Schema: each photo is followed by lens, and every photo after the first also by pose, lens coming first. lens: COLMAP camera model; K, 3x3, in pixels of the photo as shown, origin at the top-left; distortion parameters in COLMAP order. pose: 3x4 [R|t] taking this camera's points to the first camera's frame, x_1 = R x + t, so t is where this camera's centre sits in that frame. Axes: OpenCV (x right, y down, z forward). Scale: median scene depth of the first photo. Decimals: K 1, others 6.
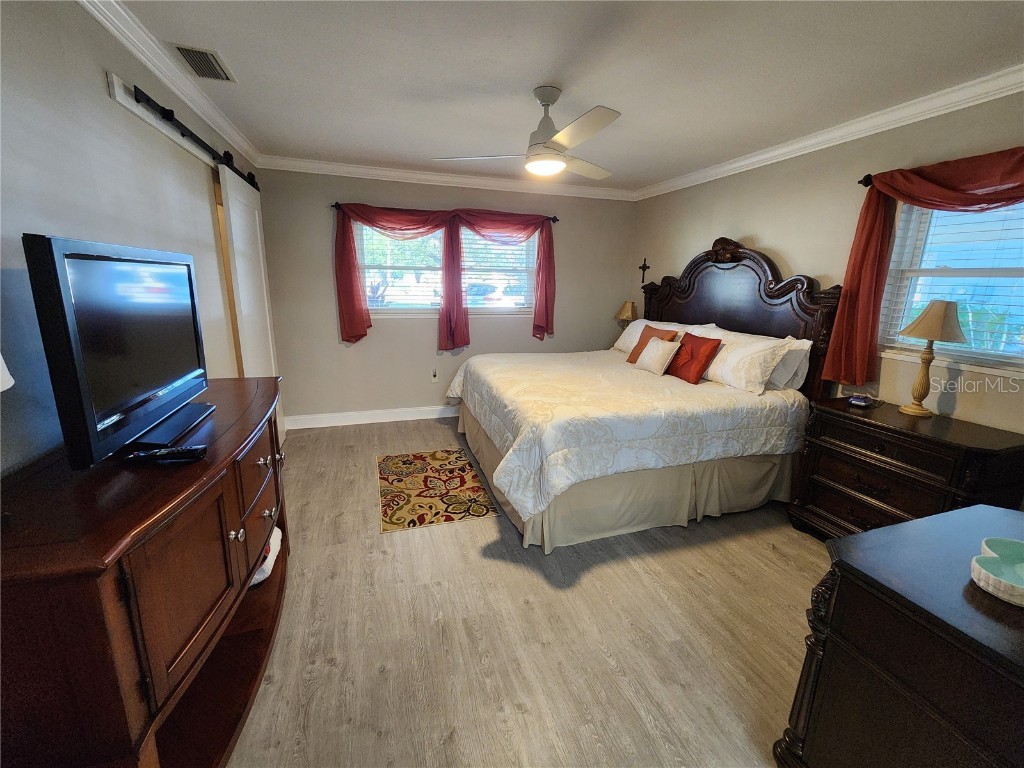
lens RADIAL K [[421.1, 0, 507.7], [0, 421.1, 378.0], [0, 0, 1]] dist [-0.003134, -0.001015]
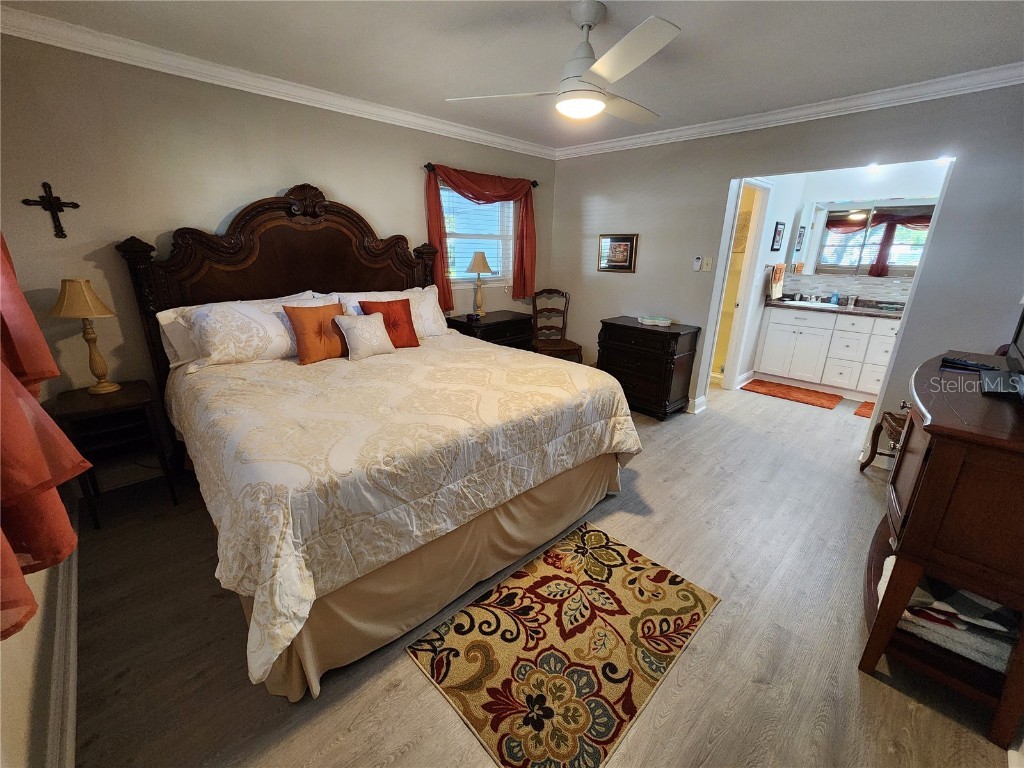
lens RADIAL K [[421.1, 0, 507.7], [0, 421.1, 378.0], [0, 0, 1]] dist [-0.003134, -0.001015]
pose [[-0.437182, -0.298384, 0.848433, -0.530908], [0.177406, 0.896215, 0.406602, -0.289131], [-0.881702, 0.328276, -0.338874, 1.186239]]
